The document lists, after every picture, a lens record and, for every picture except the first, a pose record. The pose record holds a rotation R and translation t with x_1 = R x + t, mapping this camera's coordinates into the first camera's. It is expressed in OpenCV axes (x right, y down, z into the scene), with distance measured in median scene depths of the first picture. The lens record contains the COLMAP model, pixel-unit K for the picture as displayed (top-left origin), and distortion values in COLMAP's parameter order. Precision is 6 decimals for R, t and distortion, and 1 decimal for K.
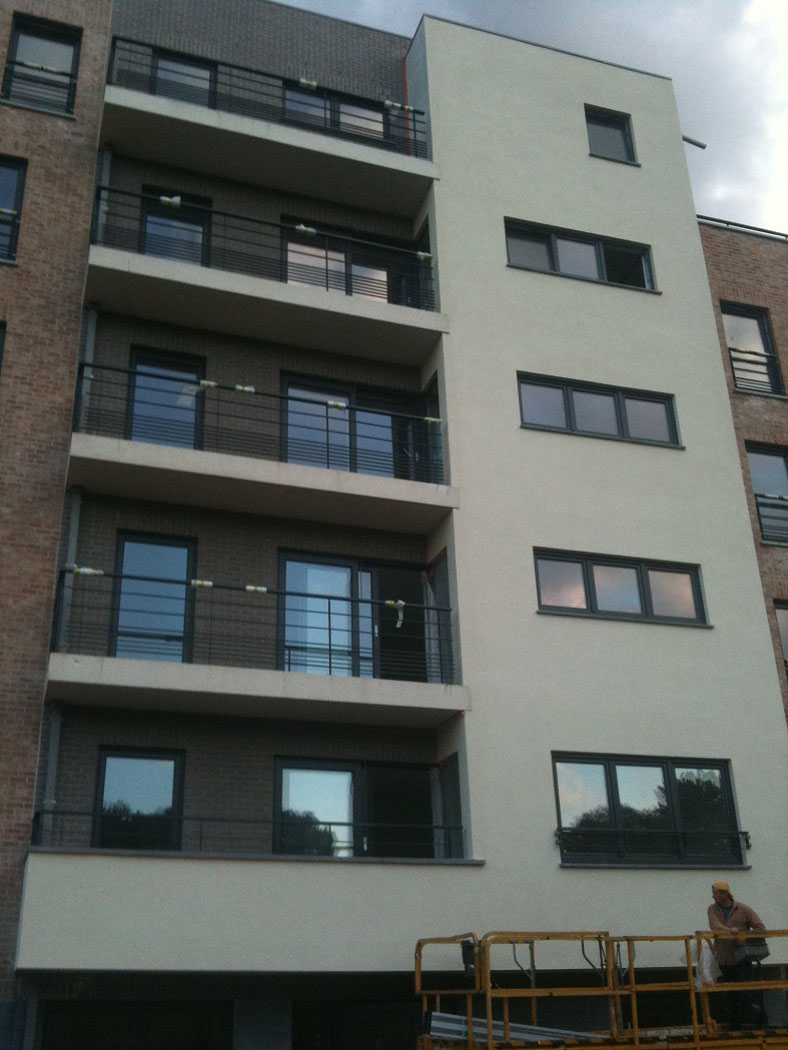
lens RADIAL K [[1077.4, 0, 394.0], [0, 1077.4, 525.0], [0, 0, 1]] dist [0.113852, 0.006526]
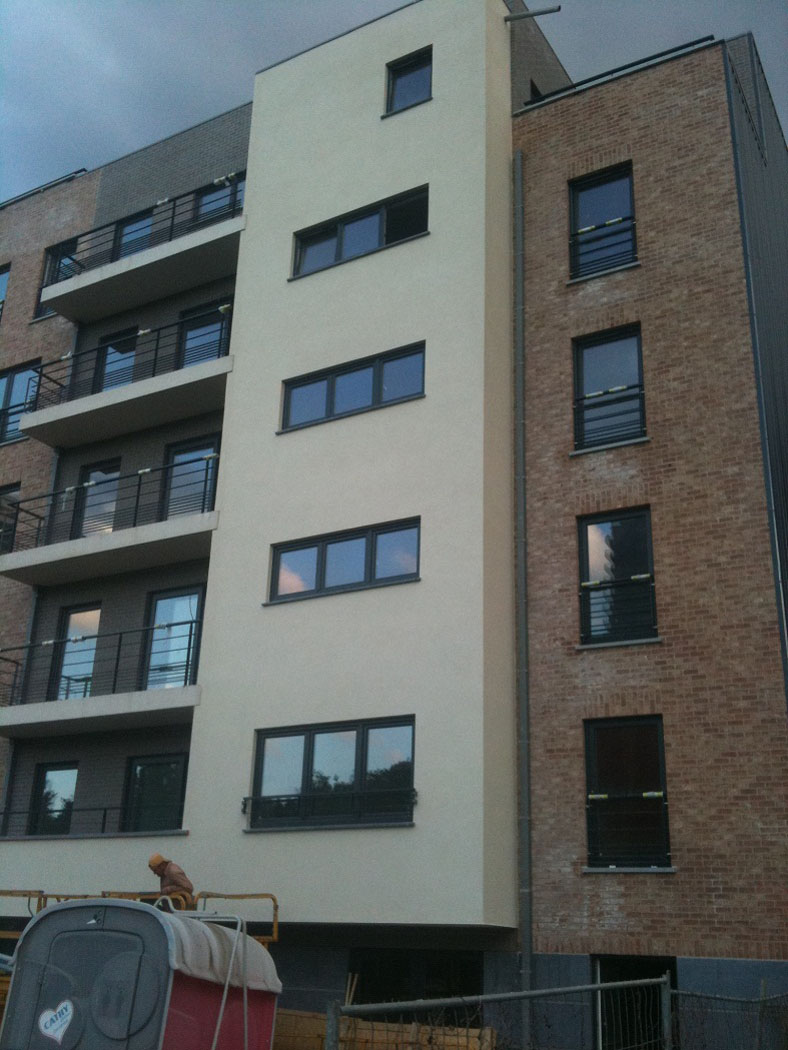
lens RADIAL K [[1065.6, 0, 394.1], [0, 1065.6, 550.7], [0, 0, 1]] dist [0.098505, -0.009455]
pose [[0.667199, -0.226683, -0.709549, 0.995502], [0.261137, 0.963296, -0.062198, 0.127948], [0.697605, -0.143791, 0.701905, 0.332700]]
